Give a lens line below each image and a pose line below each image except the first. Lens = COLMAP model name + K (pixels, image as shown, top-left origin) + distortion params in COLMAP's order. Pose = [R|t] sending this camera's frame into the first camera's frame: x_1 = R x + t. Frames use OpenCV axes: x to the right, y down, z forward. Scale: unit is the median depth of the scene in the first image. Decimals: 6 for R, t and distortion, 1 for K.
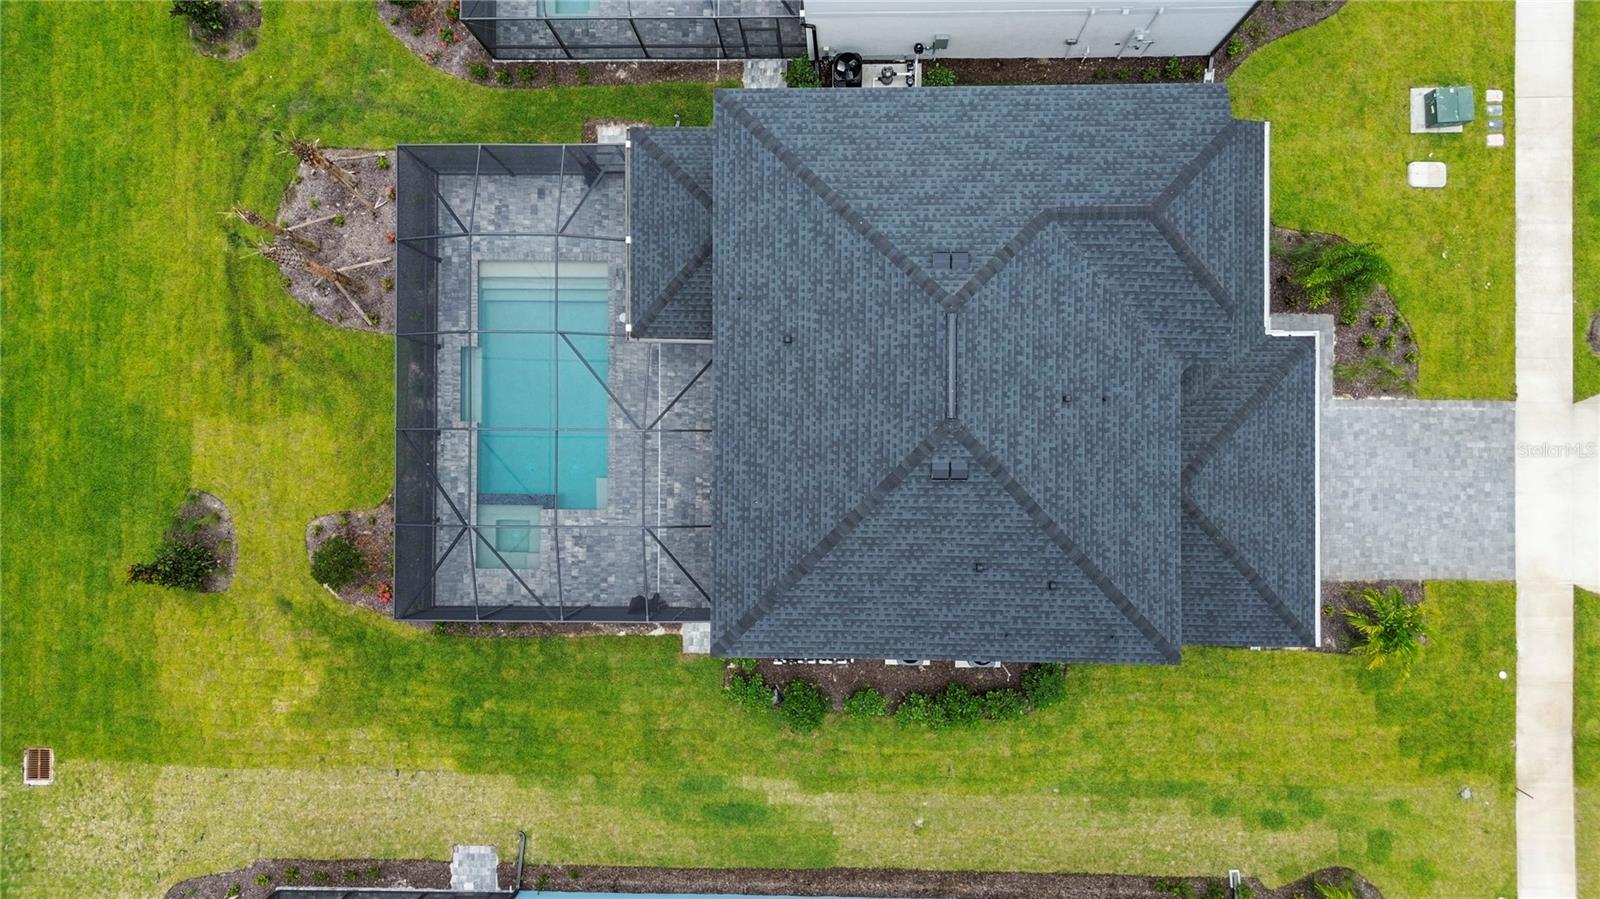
lens RADIAL K [[1133.6, 0, 800.0], [0, 1133.6, 449.5], [0, 0, 1]] dist [0.071671, -0.065006]
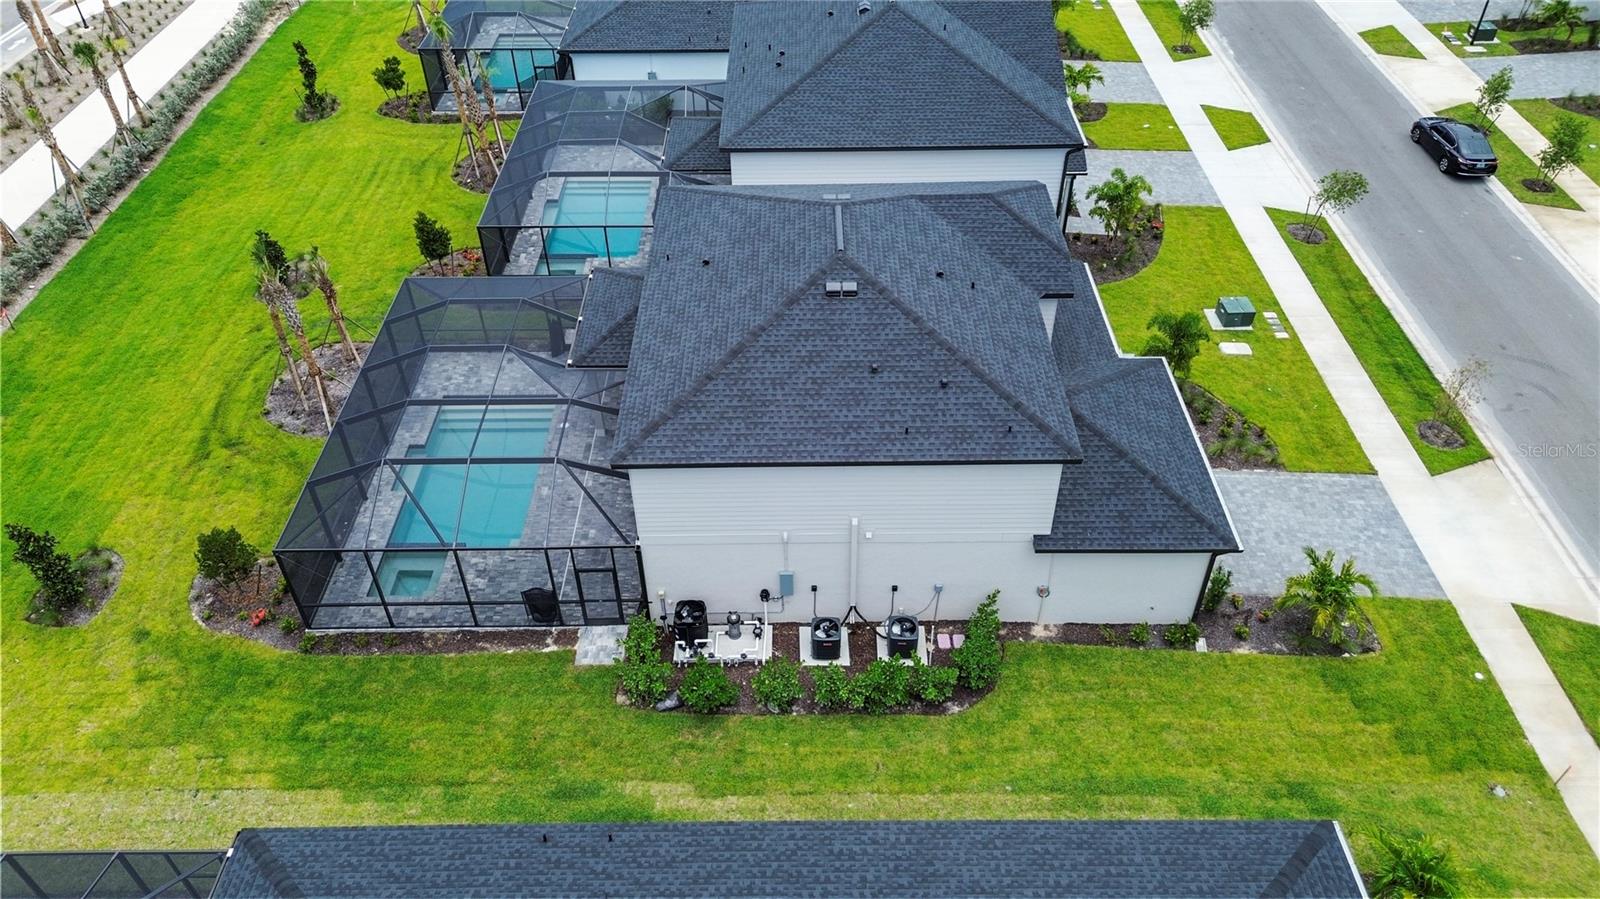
lens RADIAL K [[1149.3, 0, 796.3], [0, 1149.3, 451.5], [0, 0, 1]] dist [0.069836, -0.067904]
pose [[0.999635, 0.018229, 0.019946, 0.051027], [0.002964, 0.659735, -0.751492, 0.765172], [-0.026858, 0.751277, 0.659440, 0.275944]]
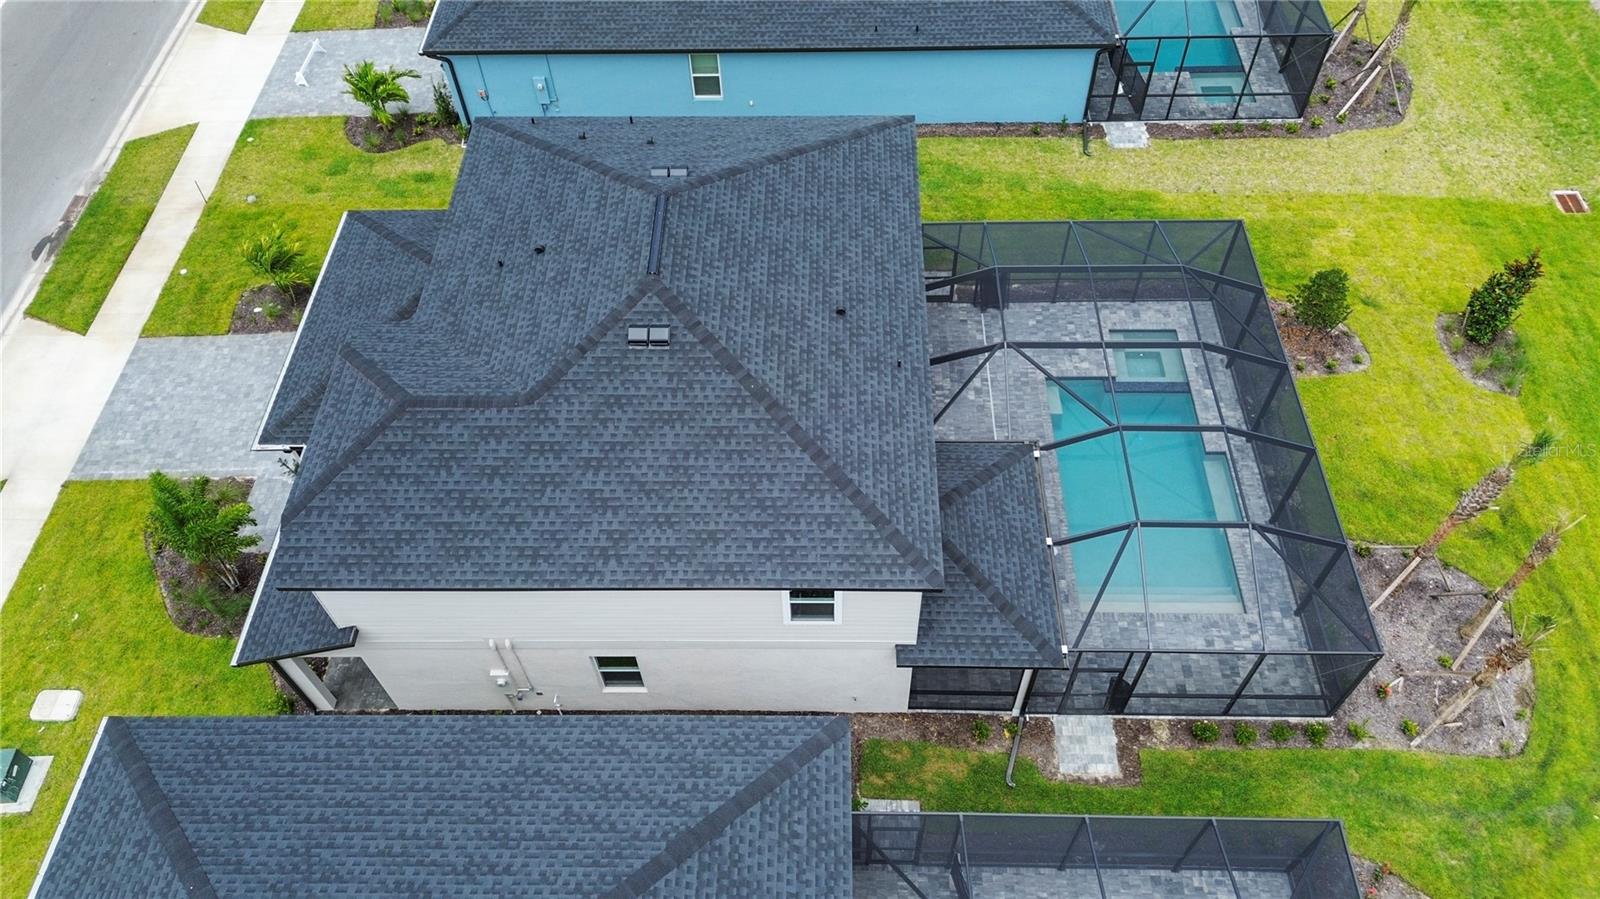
lens RADIAL K [[1121.7, 0, 808.4], [0, 1121.7, 449.3], [0, 0, 1]] dist [0.083709, -0.081743]
pose [[-0.998119, 0.028286, 0.054387, -0.024192], [0.010805, -0.792117, 0.610274, -0.575857], [0.060343, 0.609713, 0.790322, 0.295740]]
